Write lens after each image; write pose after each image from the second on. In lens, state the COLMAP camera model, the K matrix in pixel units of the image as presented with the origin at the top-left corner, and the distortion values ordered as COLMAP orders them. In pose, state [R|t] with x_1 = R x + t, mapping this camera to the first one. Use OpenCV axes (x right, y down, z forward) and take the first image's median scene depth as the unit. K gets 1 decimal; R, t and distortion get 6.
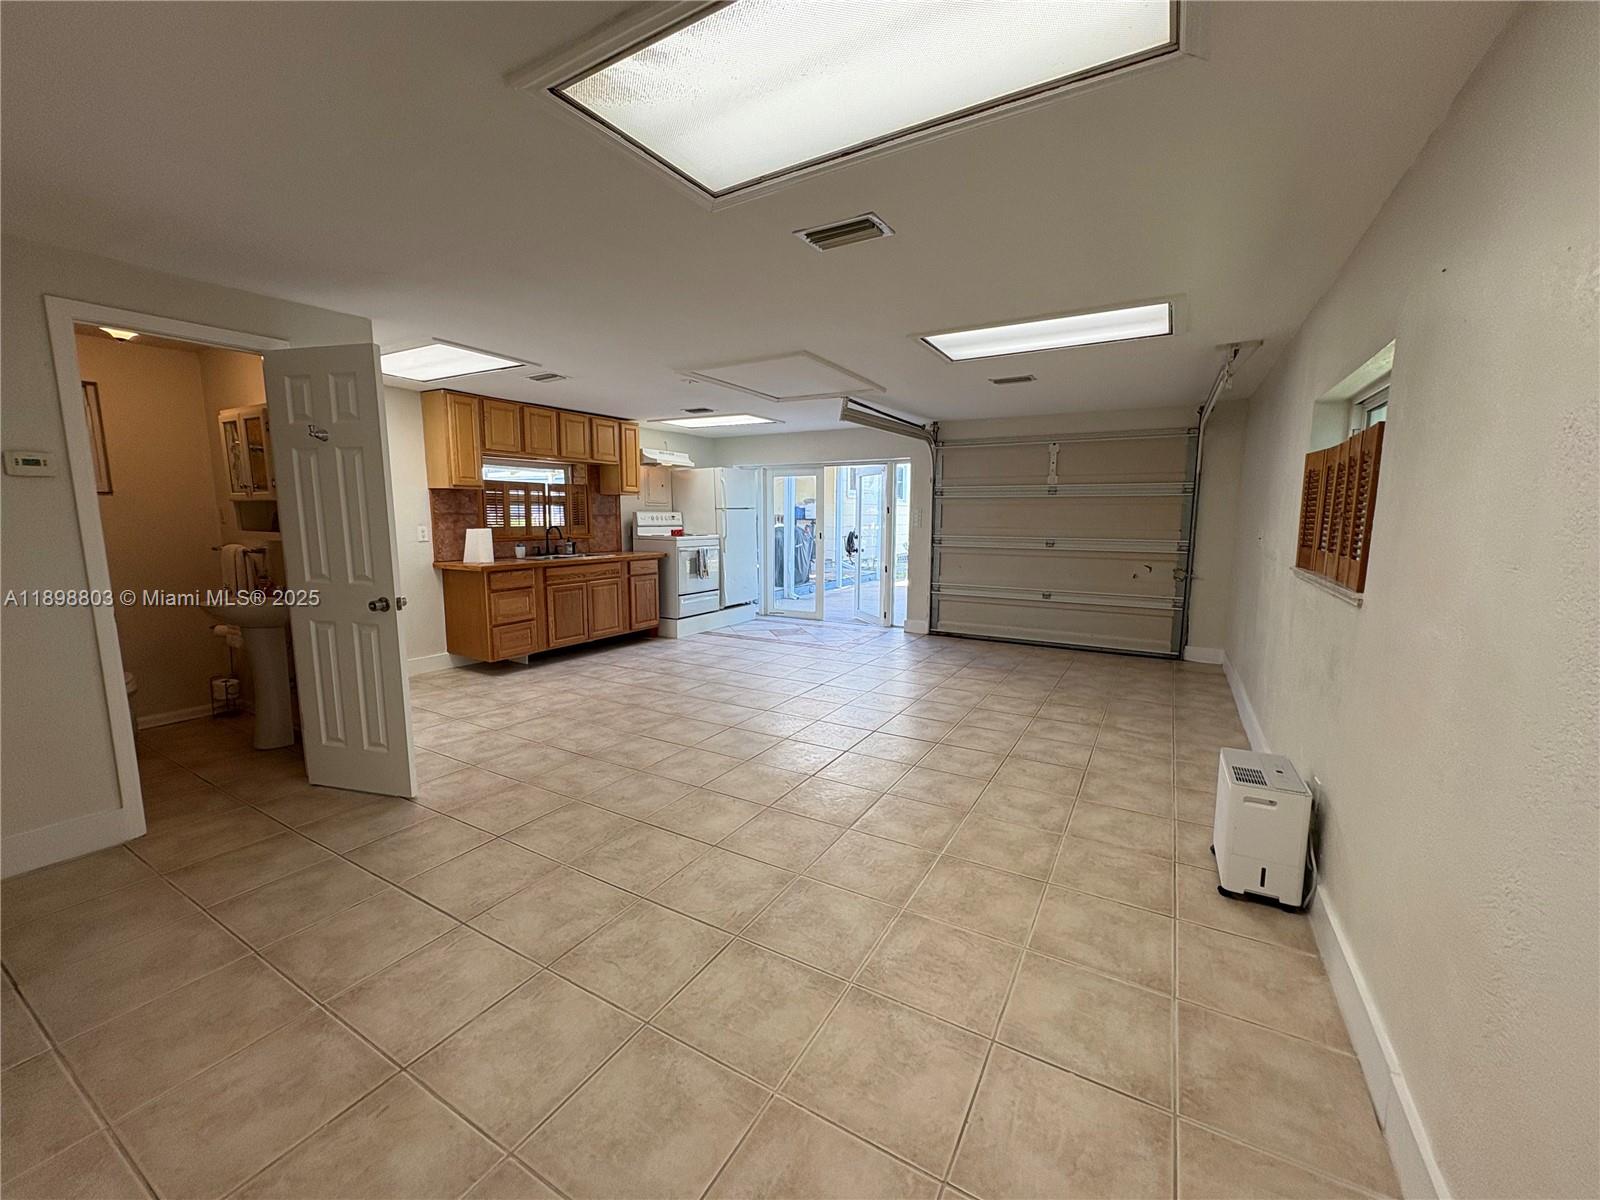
lens RADIAL K [[630.7, 0, 800.0], [0, 630.7, 600.0], [0, 0, 1]] dist [0.001024, 0.000149]
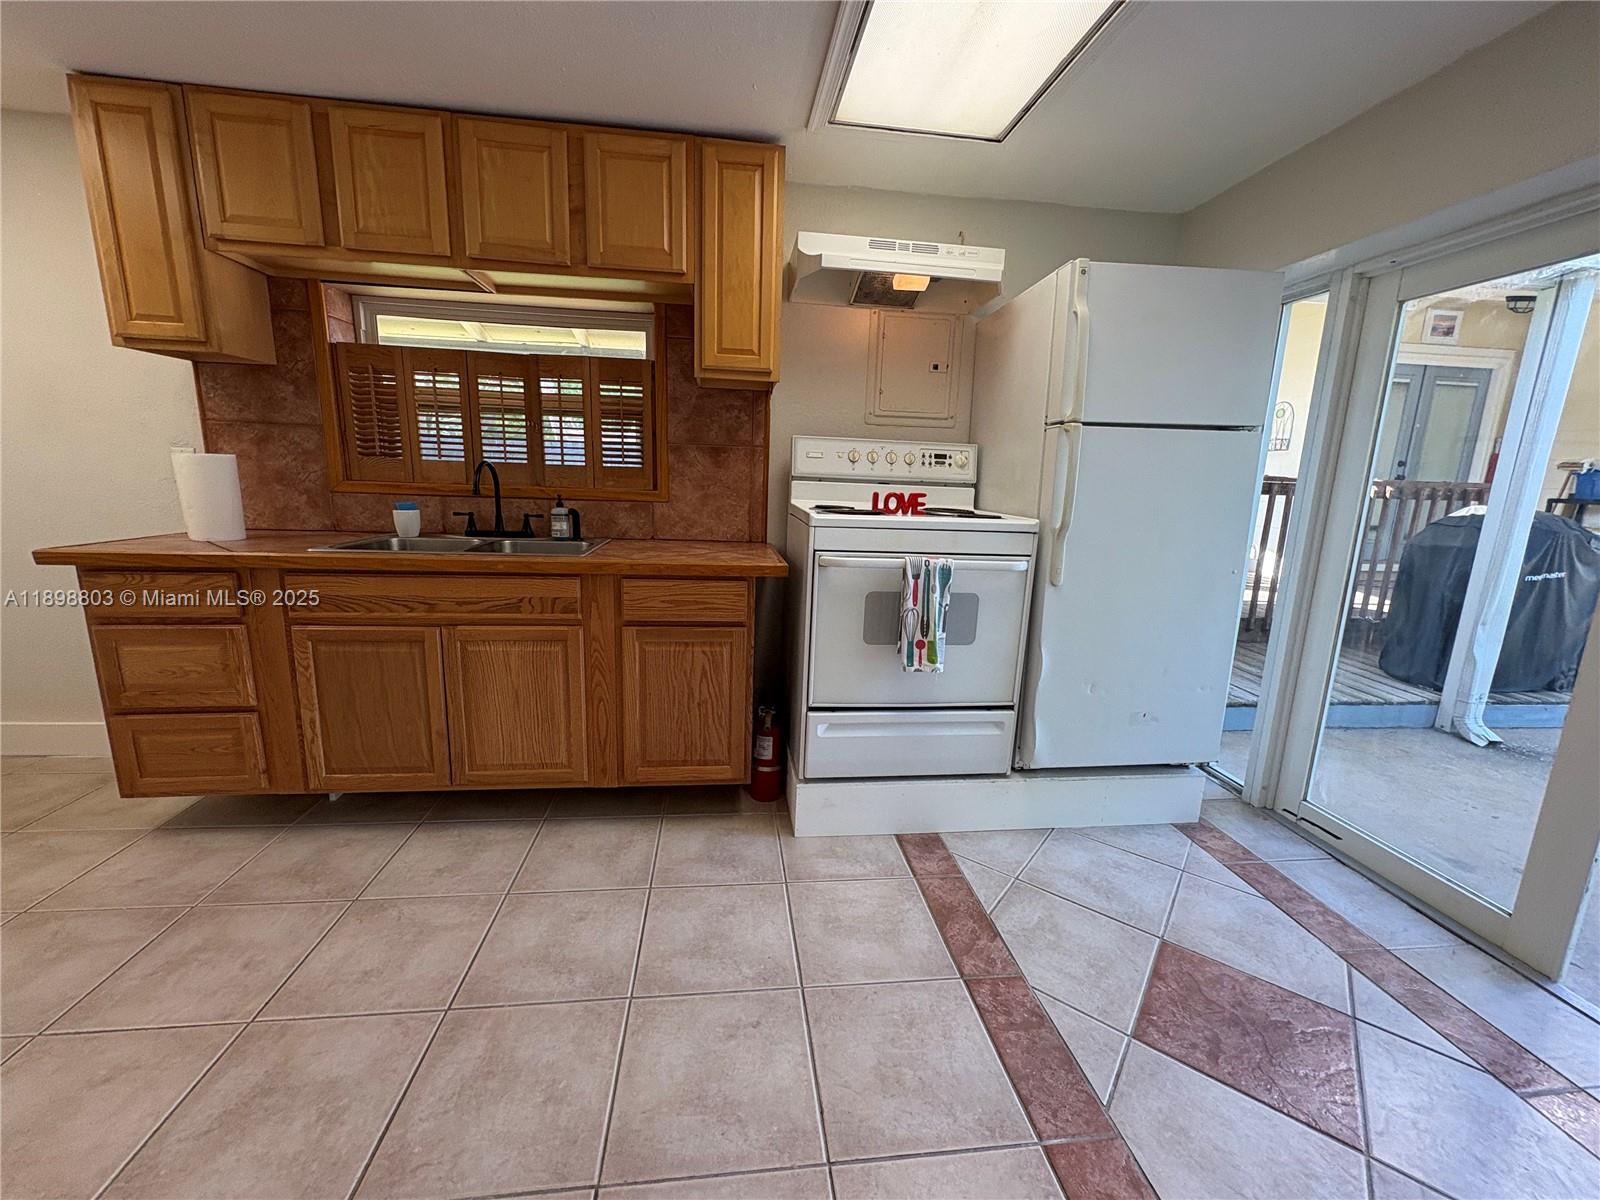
lens RADIAL K [[630.7, 0, 800.0], [0, 630.7, 600.0], [0, 0, 1]] dist [0.001024, 0.000149]
pose [[0.605256, 0.168513, -0.777990, 0.040207], [-0.139959, 0.984639, 0.104389, -0.114099], [0.783631, 0.045705, 0.619543, 1.031655]]
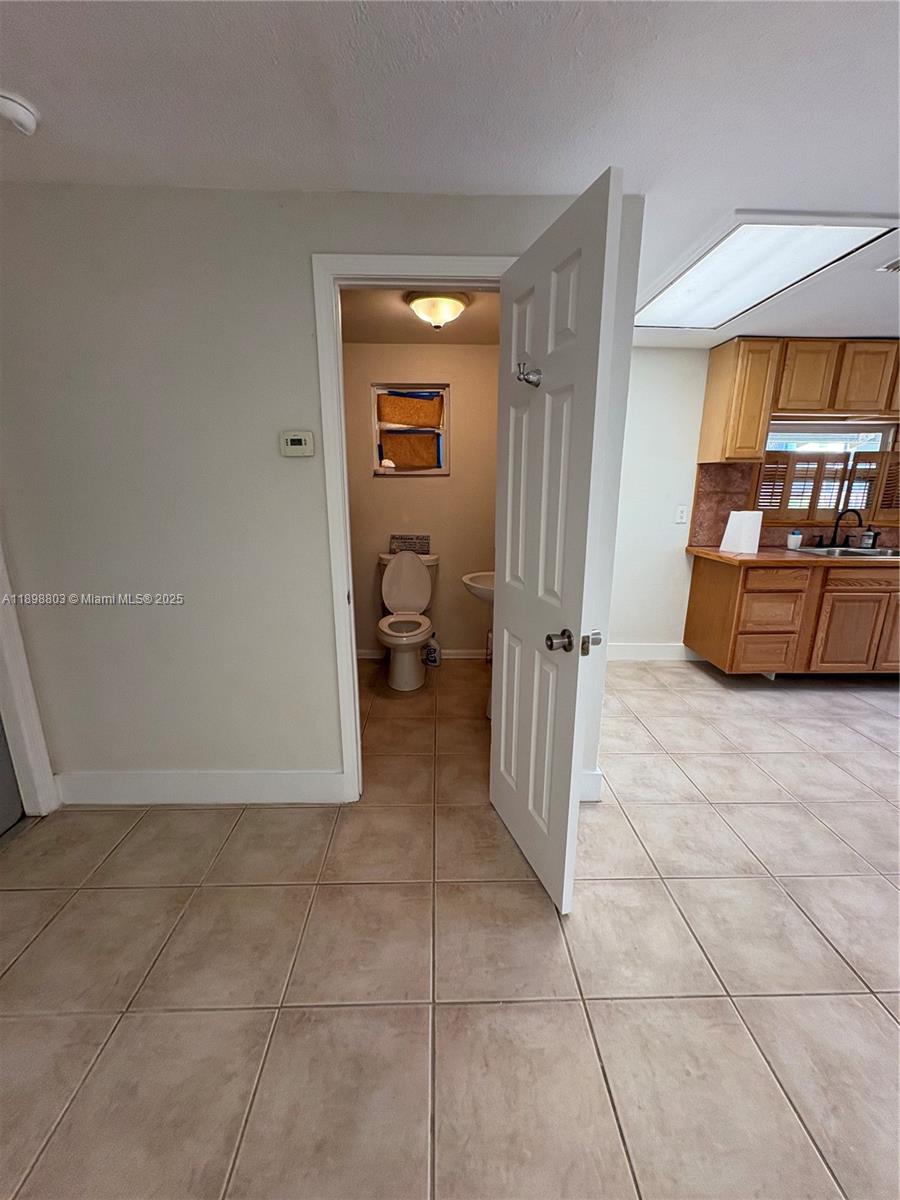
lens RADIAL K [[481.1, 0, 450.0], [0, 481.1, 600.0], [0, 0, 1]] dist [0.002233, 0.000186]
pose [[0.530090, 0.193468, -0.825575, -0.169420], [-0.118634, 0.980968, 0.153711, -0.049114], [0.839601, 0.016460, 0.542954, 0.329436]]
